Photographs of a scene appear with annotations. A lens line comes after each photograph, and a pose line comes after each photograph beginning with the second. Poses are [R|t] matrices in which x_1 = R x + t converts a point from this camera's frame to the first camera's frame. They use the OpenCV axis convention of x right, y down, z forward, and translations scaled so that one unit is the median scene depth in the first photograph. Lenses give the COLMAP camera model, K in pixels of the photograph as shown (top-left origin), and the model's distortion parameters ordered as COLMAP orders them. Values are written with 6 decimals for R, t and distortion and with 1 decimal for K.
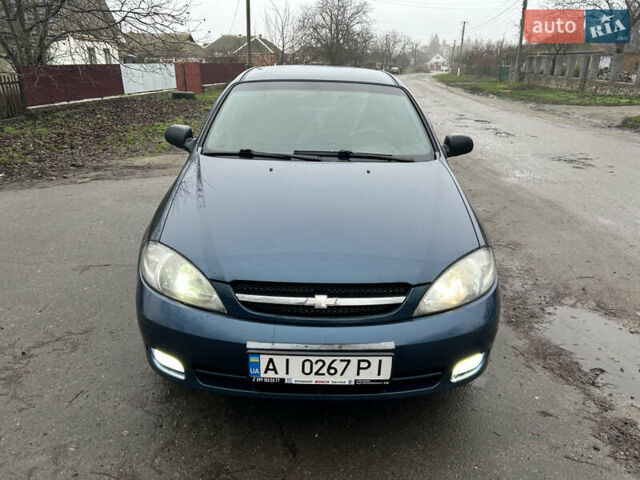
lens RADIAL K [[486.2, 0, 320.0], [0, 486.2, 240.0], [0, 0, 1]] dist [0.060407, -0.055722]
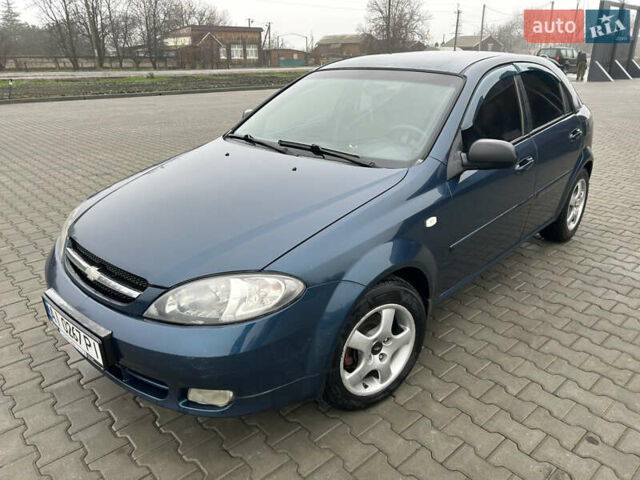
lens RADIAL K [[487.1, 0, 319.6], [0, 487.1, 233.9], [0, 0, 1]] dist [0.061477, -0.059206]
pose [[0.662129, 0.230071, -0.713199, 0.737882], [-0.222129, 0.969191, 0.106429, -0.122999], [0.715712, 0.087953, 0.692835, 0.394877]]
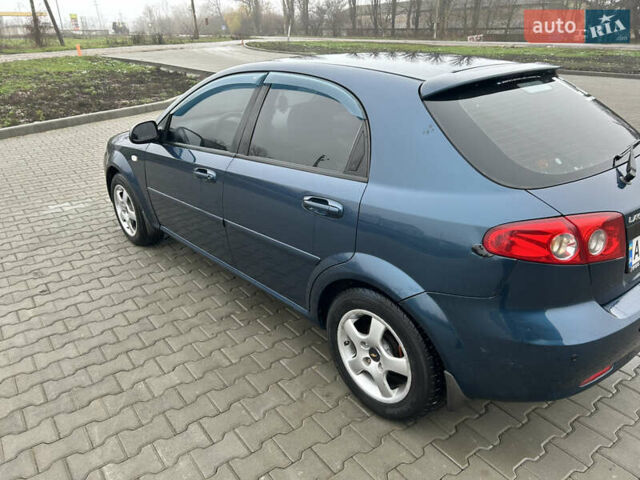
lens RADIAL K [[486.2, 0, 320.0], [0, 486.2, 240.0], [0, 0, 1]] dist [0.060407, -0.055722]
pose [[-0.814564, 0.209345, -0.540980, 0.629232], [-0.204783, 0.768777, 0.605842, -0.799229], [0.542723, 0.604281, -0.583348, 2.196271]]
